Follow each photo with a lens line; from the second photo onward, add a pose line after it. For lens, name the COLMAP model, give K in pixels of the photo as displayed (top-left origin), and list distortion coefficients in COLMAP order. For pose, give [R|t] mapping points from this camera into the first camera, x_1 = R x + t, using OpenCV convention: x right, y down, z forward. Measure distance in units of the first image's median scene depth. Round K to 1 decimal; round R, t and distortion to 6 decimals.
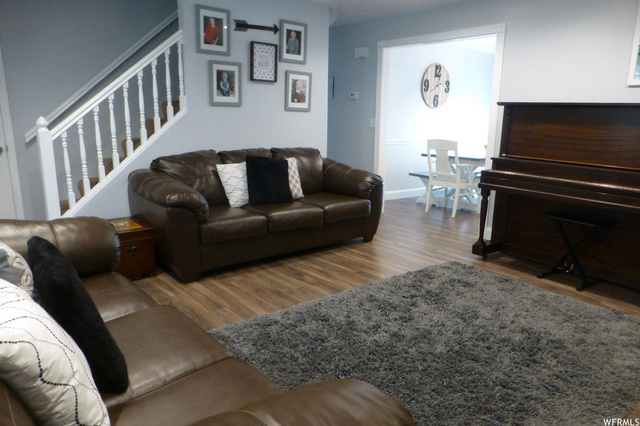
lens RADIAL K [[460.1, 0, 320.6], [0, 460.1, 213.7], [0, 0, 1]] dist [-0.051065, 0.041542]
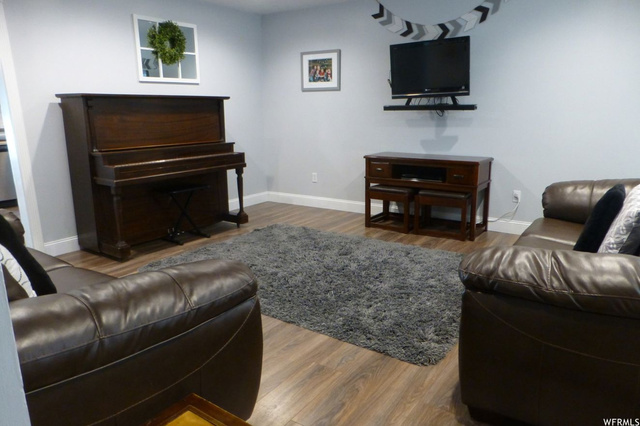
lens RADIAL K [[460.1, 0, 320.0], [0, 460.1, 217.4], [0, 0, 1]] dist [-0.051065, 0.041542]
pose [[-0.263626, -0.245448, 0.932875, -0.696523], [0.218881, 0.926640, 0.305662, -0.207270], [-0.939464, 0.284769, -0.190563, 0.870179]]
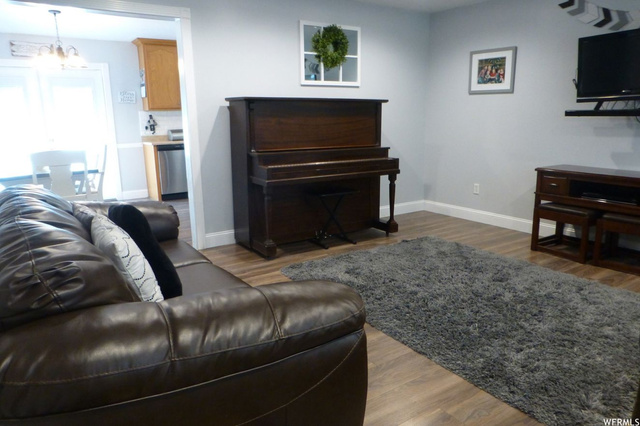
lens RADIAL K [[460.1, 0, 320.0], [0, 460.1, 212.2], [0, 0, 1]] dist [-0.051065, 0.041542]
pose [[0.100859, -0.234935, 0.966764, -0.631790], [0.232130, 0.950457, 0.206755, -0.194277], [-0.967441, 0.203562, 0.150398, 0.821028]]
